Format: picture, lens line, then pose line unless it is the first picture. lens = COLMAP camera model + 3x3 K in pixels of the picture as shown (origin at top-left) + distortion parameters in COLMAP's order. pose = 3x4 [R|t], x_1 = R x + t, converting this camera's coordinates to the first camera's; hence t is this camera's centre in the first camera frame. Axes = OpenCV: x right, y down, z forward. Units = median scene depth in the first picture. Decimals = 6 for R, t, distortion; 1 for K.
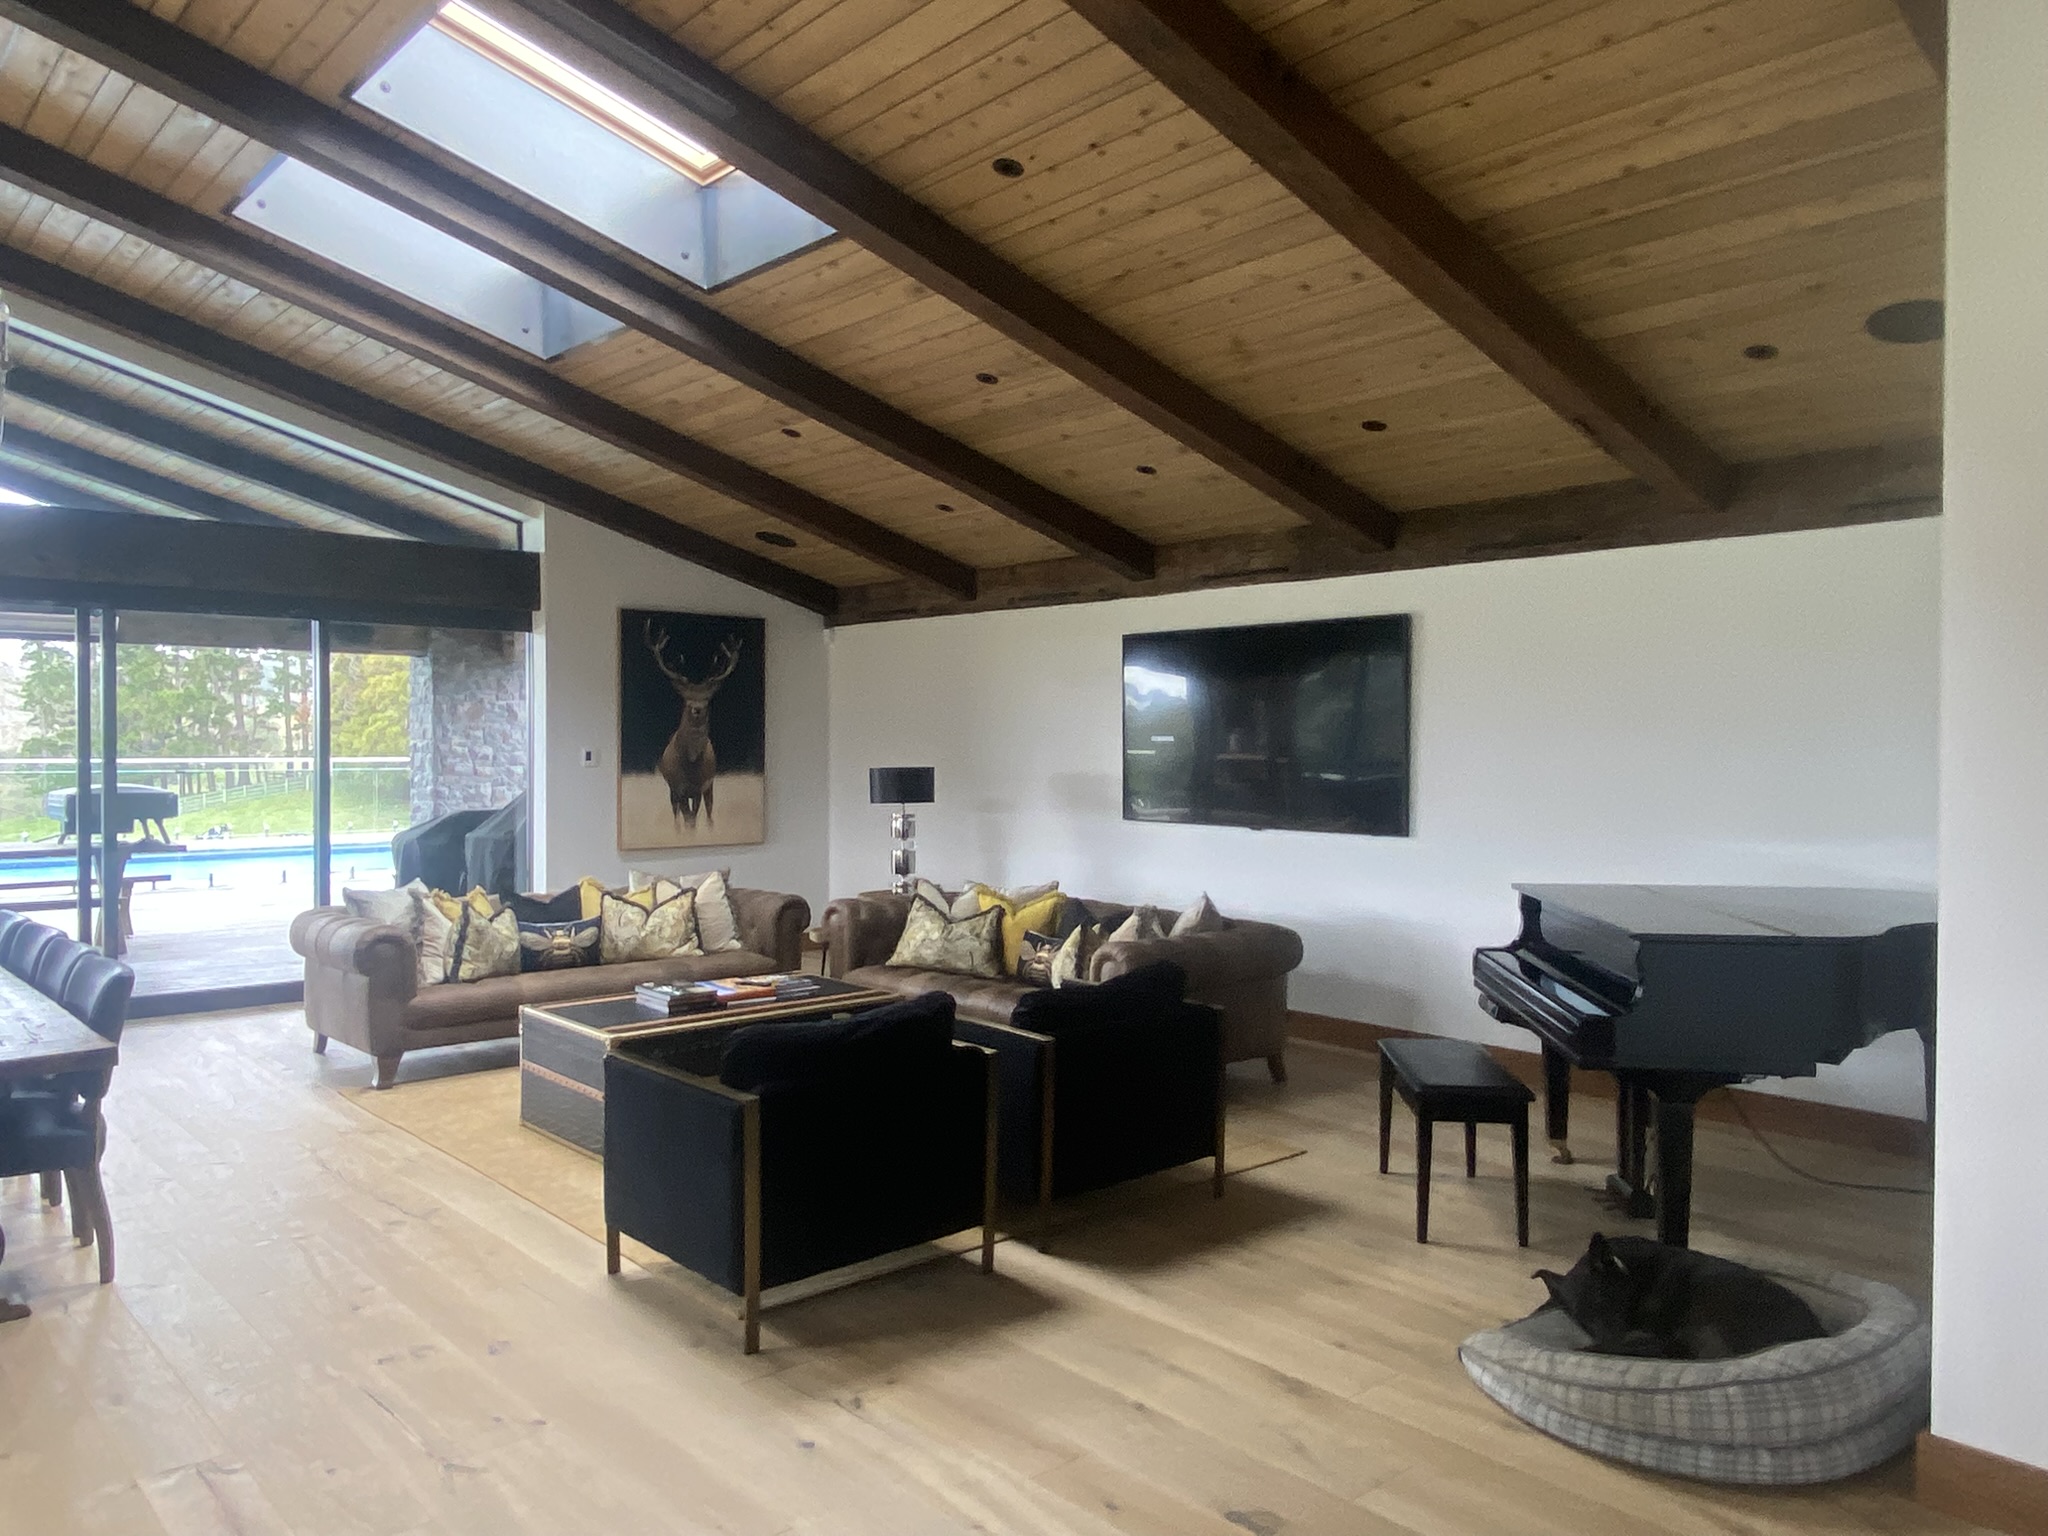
lens RADIAL K [[1463.0, 0, 1020.2], [0, 1463.0, 766.8], [0, 0, 1]] dist [0.040168, -0.028152]
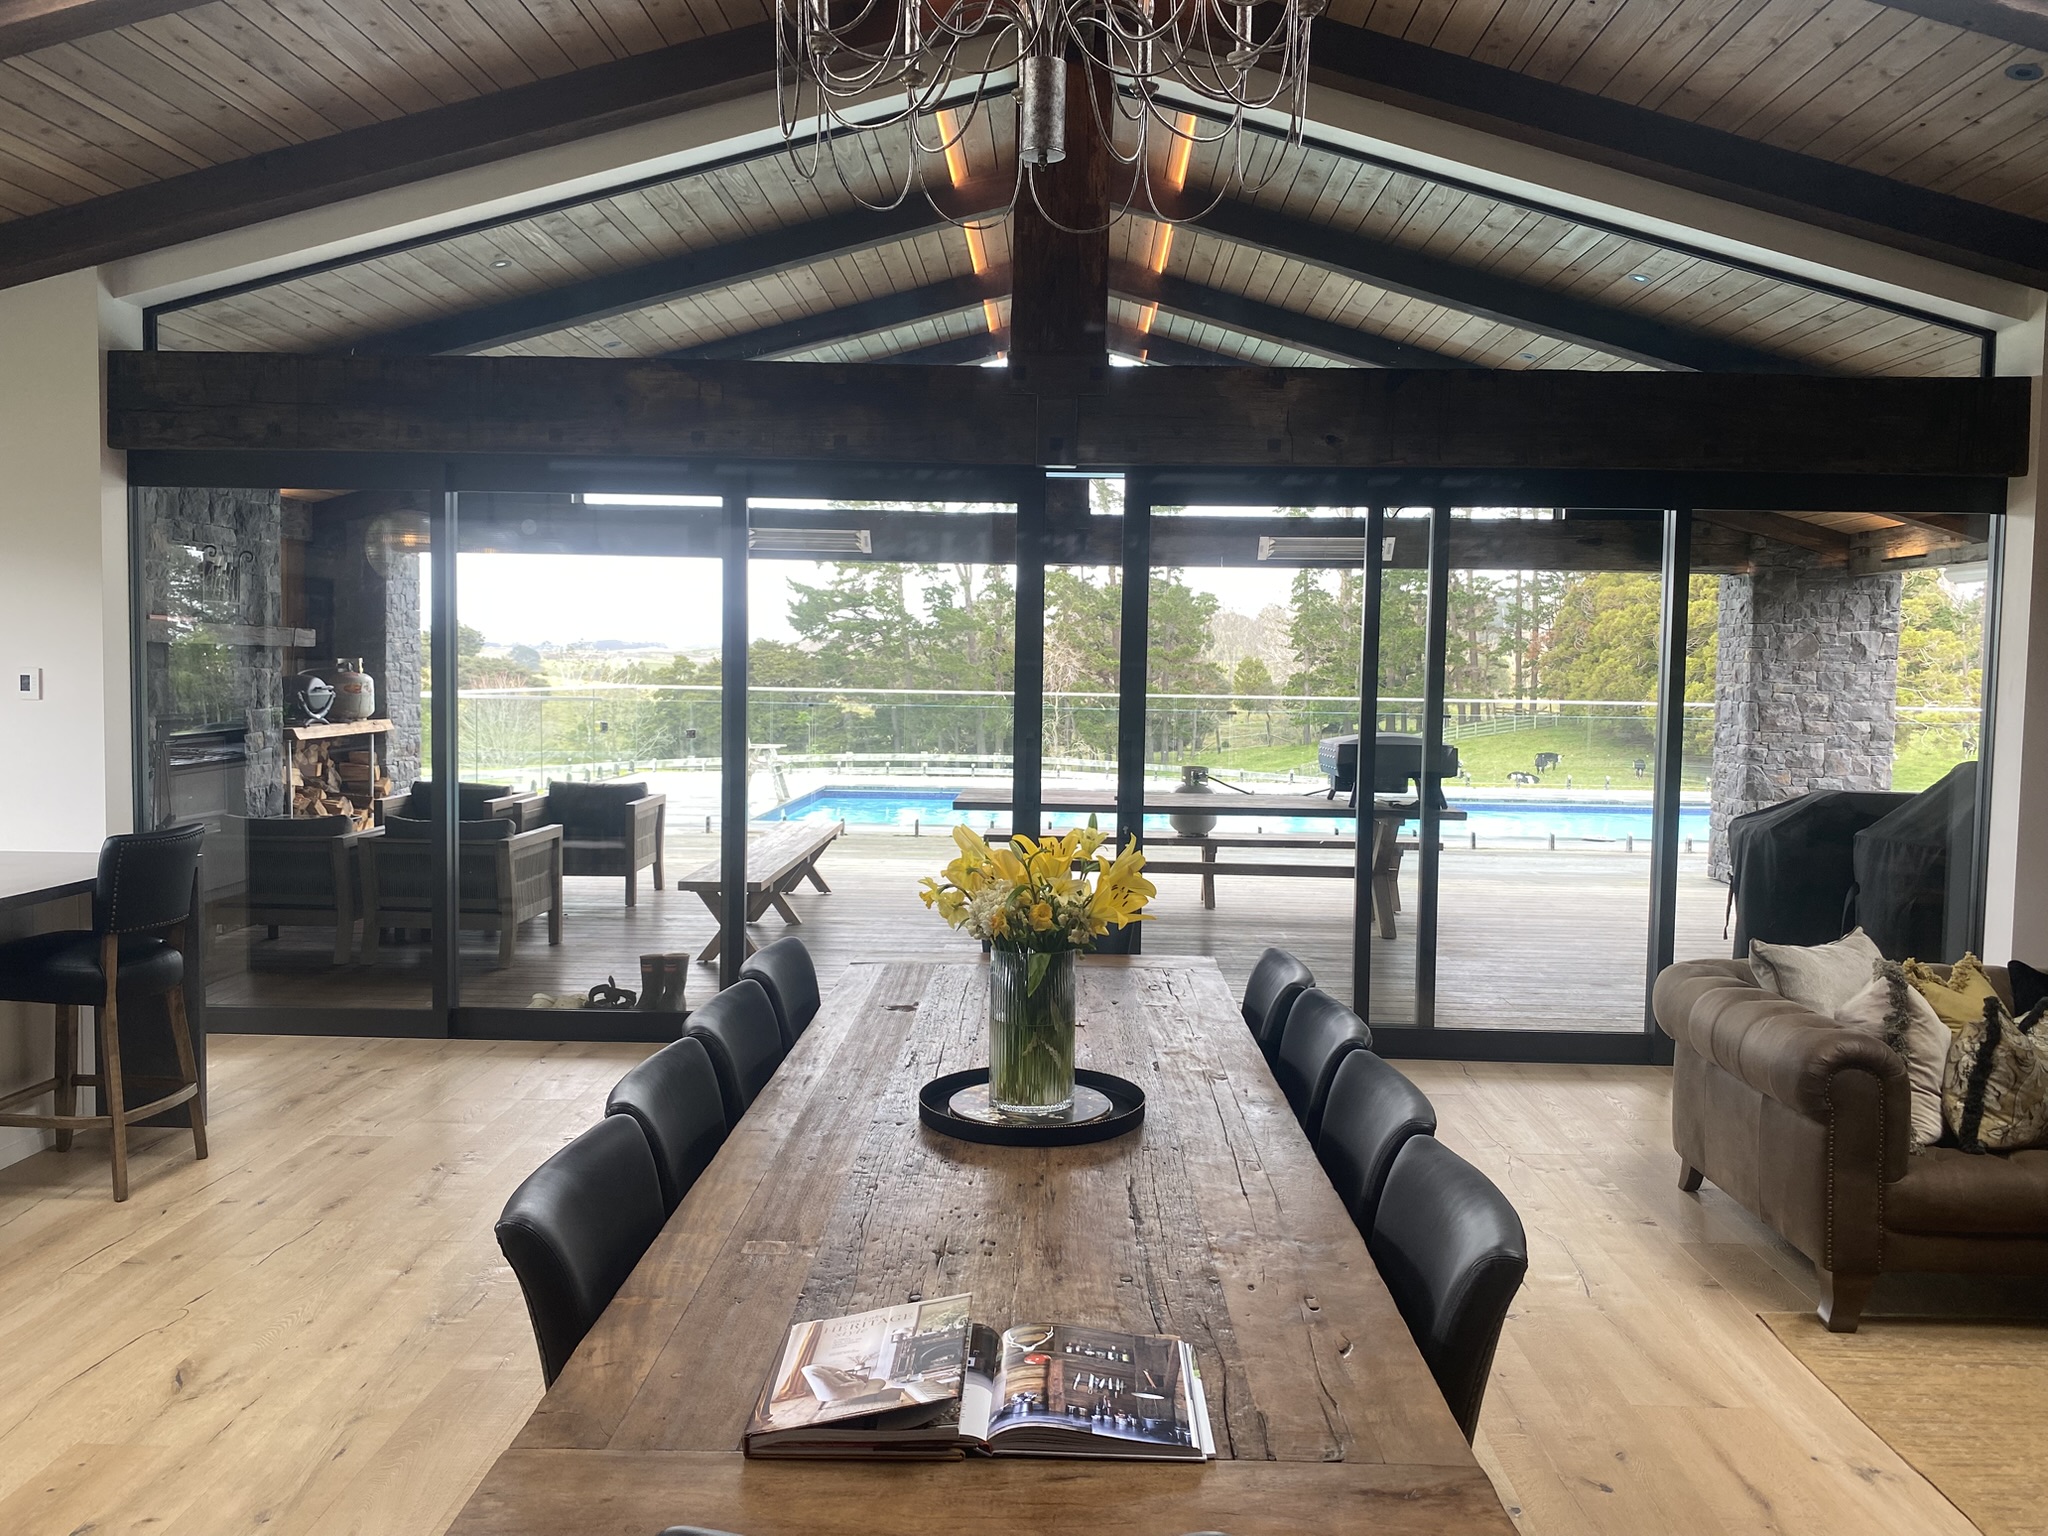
lens RADIAL K [[1561.4, 0, 1032.1], [0, 1561.4, 755.5], [0, 0, 1]] dist [0.034353, -0.046788]
pose [[0.727695, 0.046595, -0.684316, -0.174018], [-0.025818, 0.998844, 0.040557, -0.007060], [0.685414, -0.011845, 0.728057, 0.248700]]
